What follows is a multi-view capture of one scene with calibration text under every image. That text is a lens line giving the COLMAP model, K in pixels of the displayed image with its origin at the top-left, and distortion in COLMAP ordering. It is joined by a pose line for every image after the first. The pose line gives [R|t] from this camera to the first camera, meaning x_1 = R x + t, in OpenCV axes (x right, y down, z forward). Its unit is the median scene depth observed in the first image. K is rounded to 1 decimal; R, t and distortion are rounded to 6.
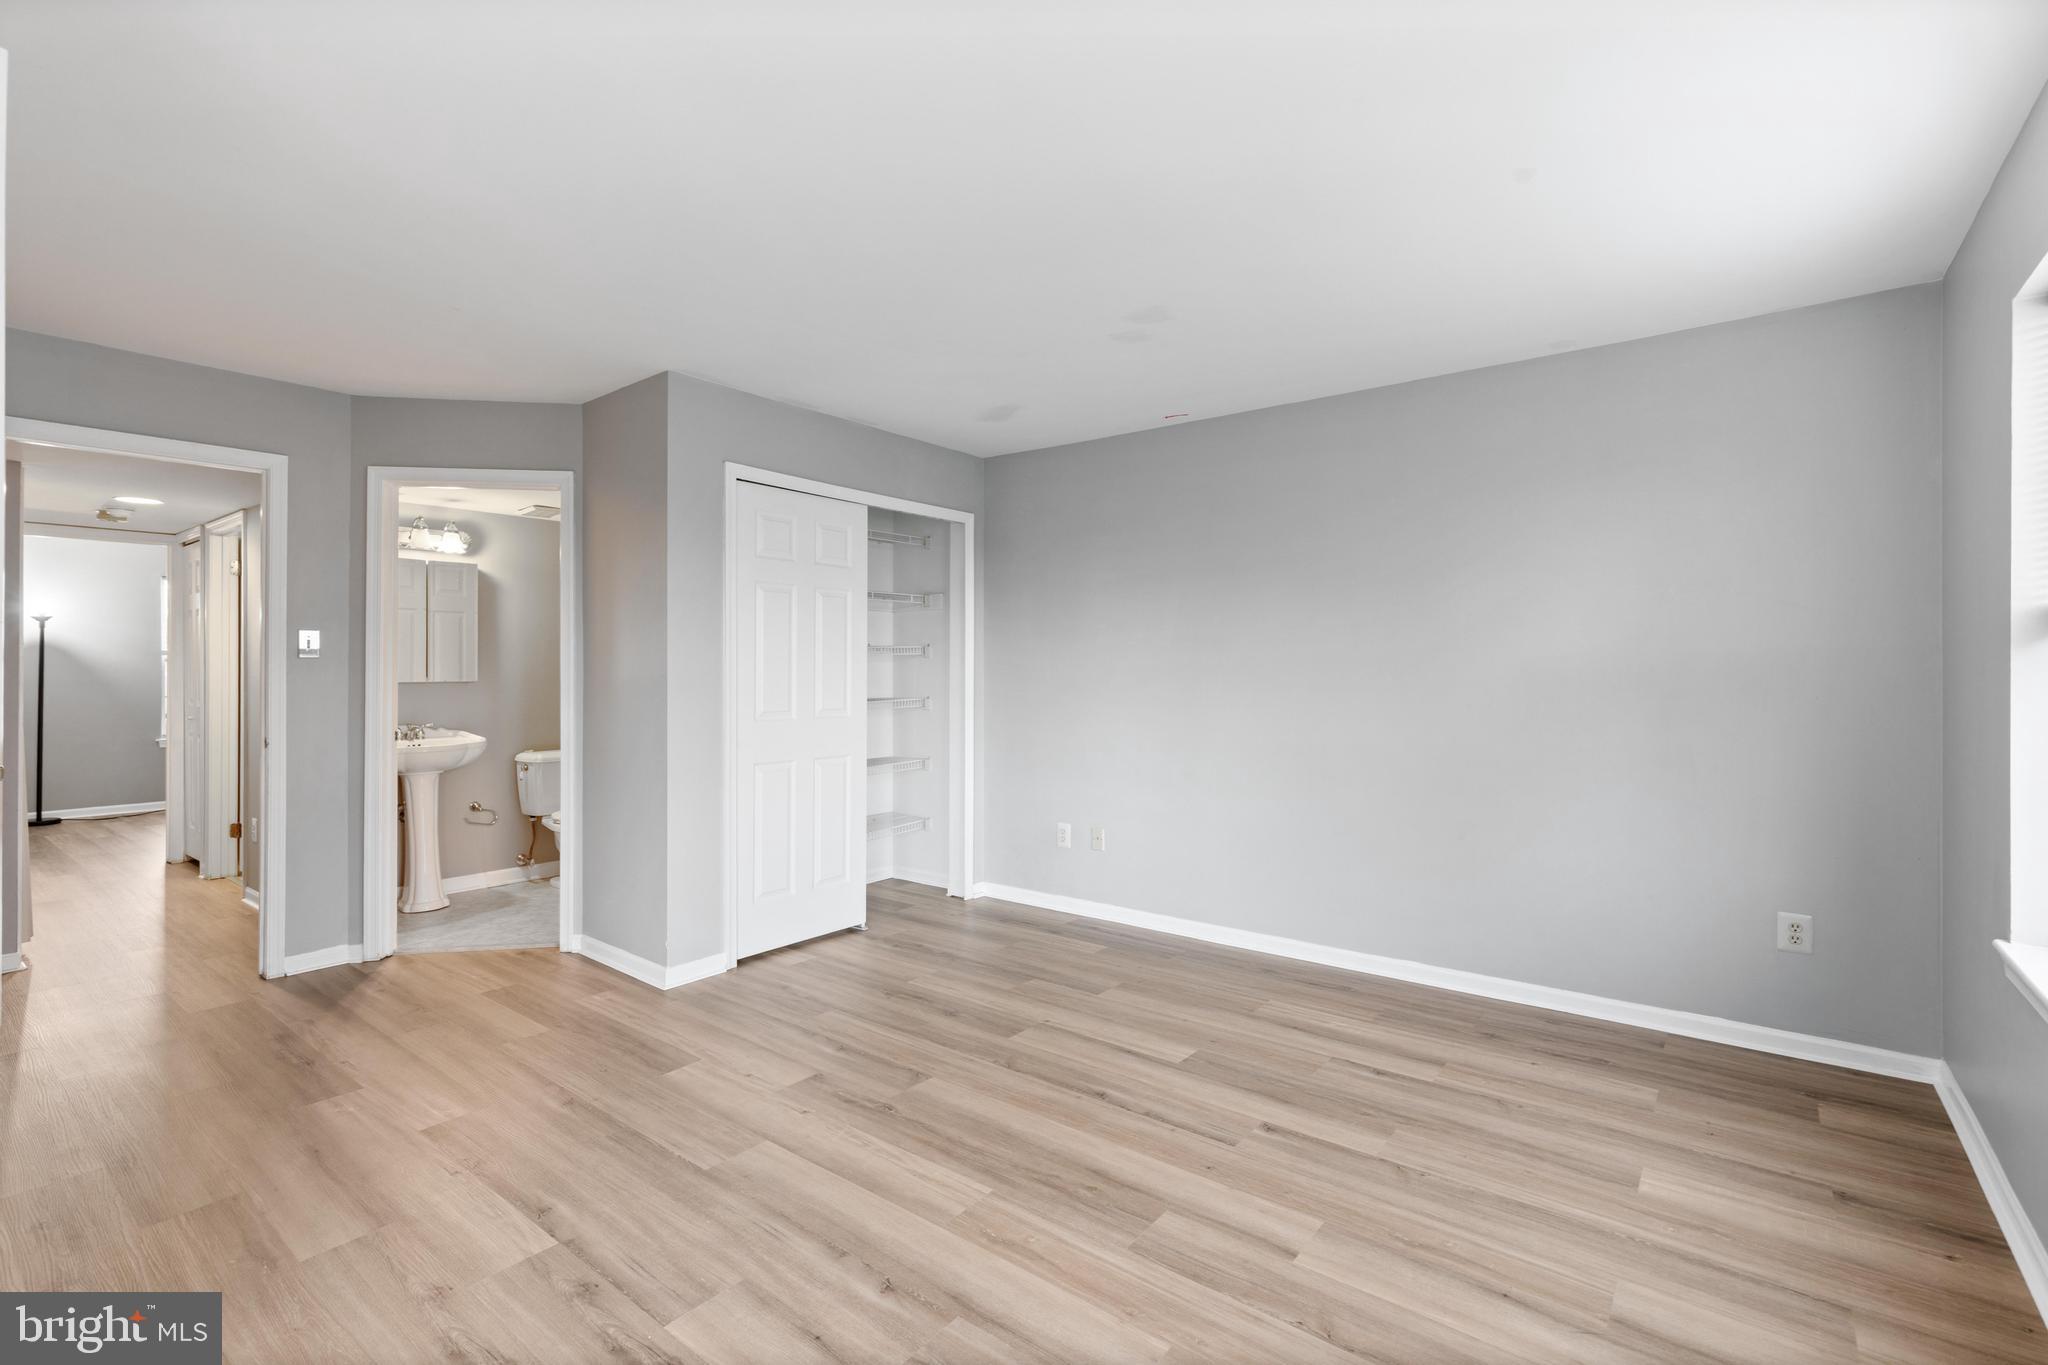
lens RADIAL K [[930.7, 0, 1026.6], [0, 930.7, 665.3], [0, 0, 1]] dist [0.017802, -0.000151]
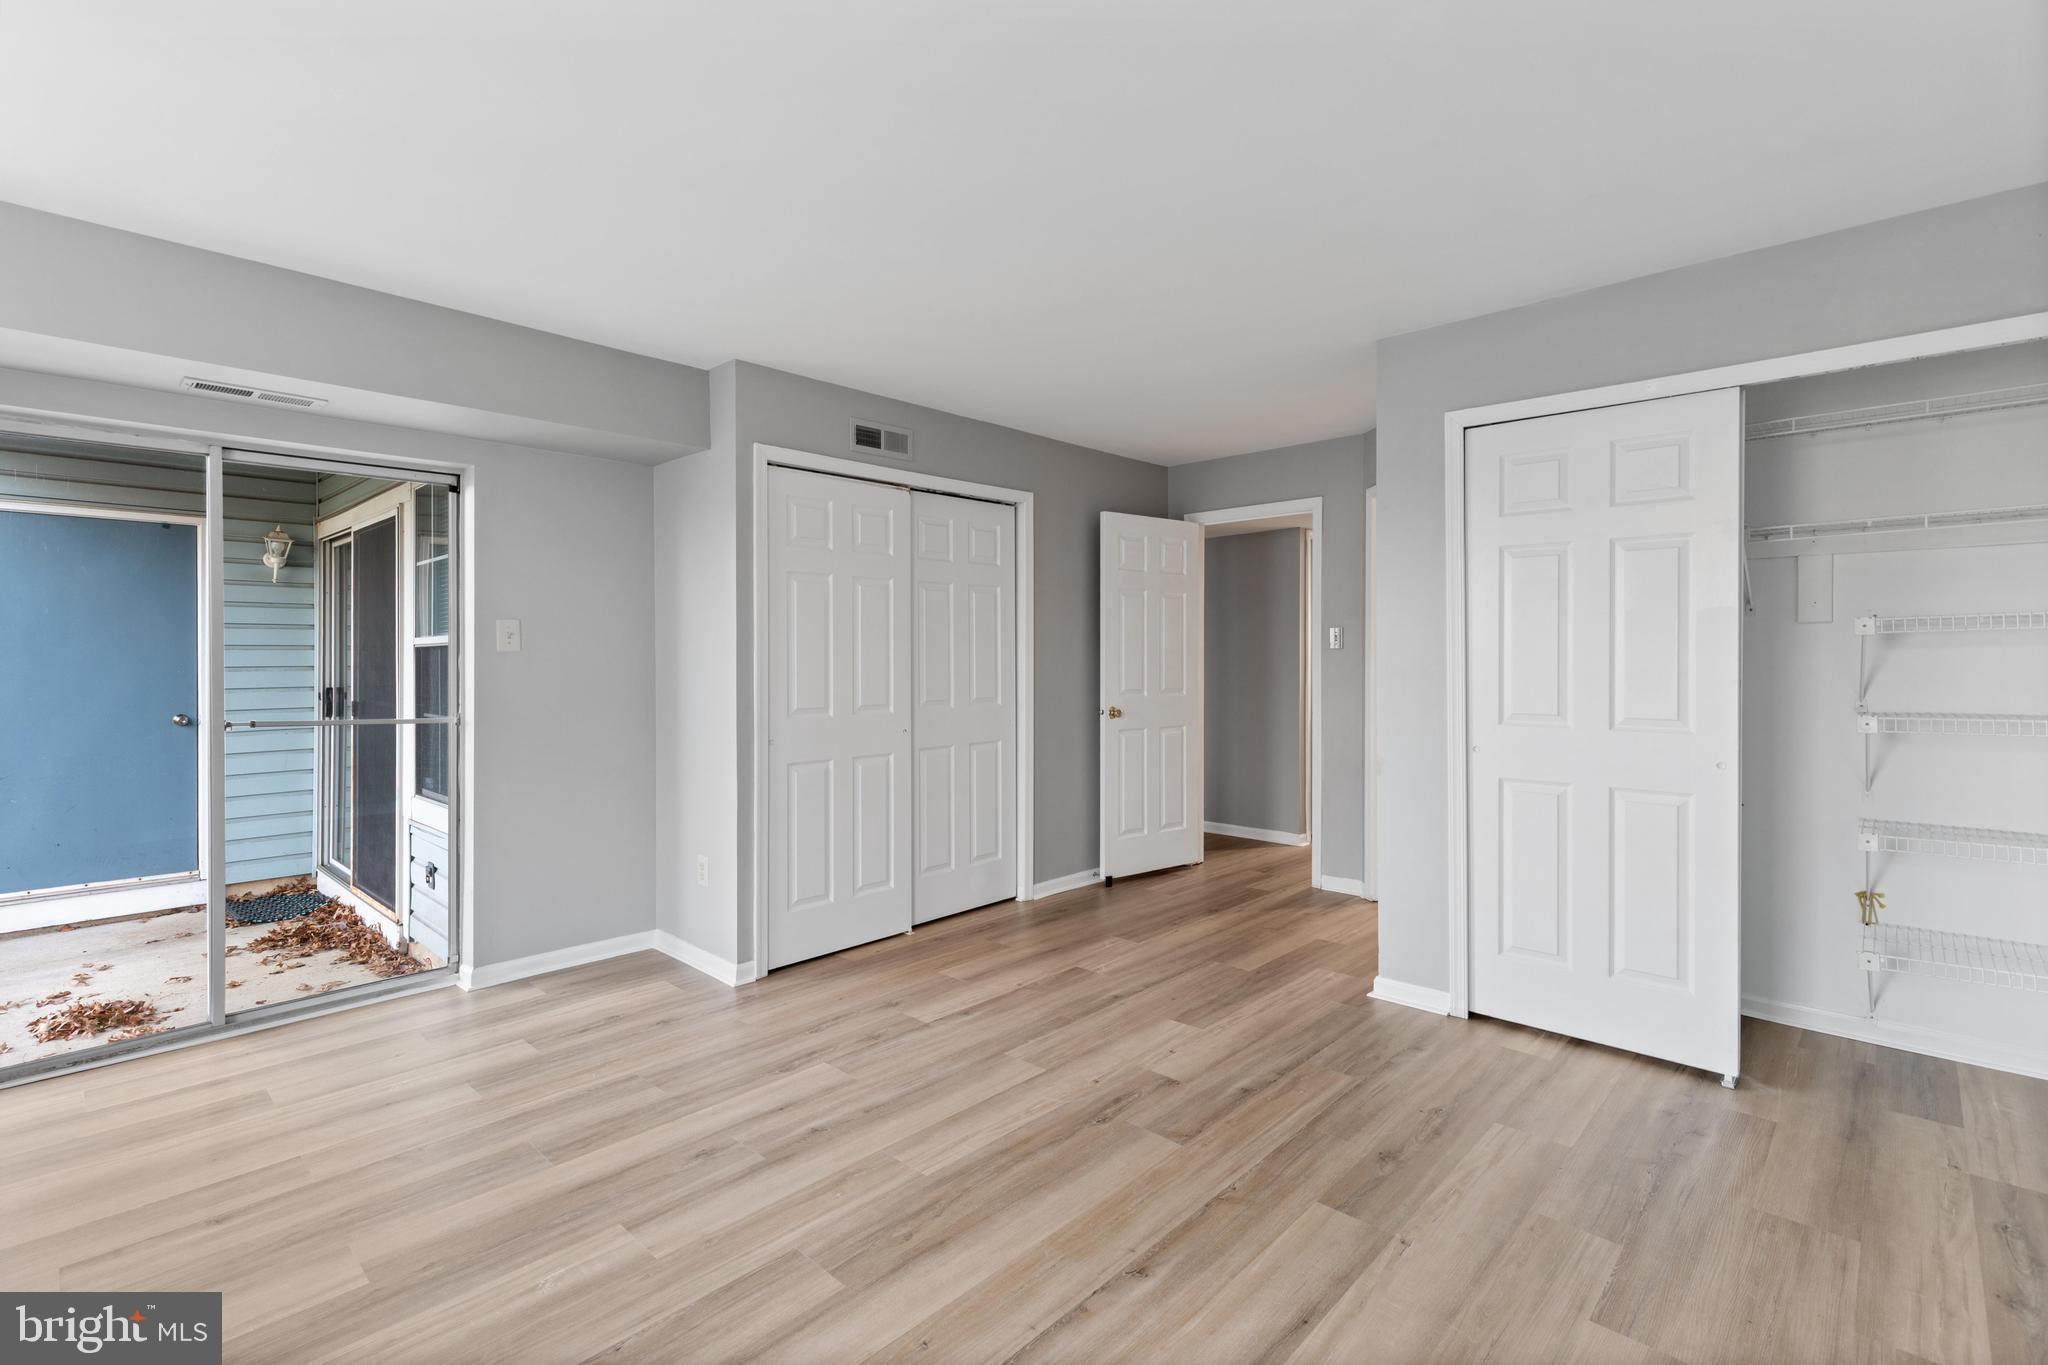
lens RADIAL K [[930.7, 0, 1026.6], [0, 930.7, 665.3], [0, 0, 1]] dist [0.017802, -0.000151]
pose [[-0.093807, 0.009962, -0.995541, 0.757944], [0.007917, 0.999926, 0.009260, -0.002097], [0.995559, -0.007013, -0.093879, 0.952392]]
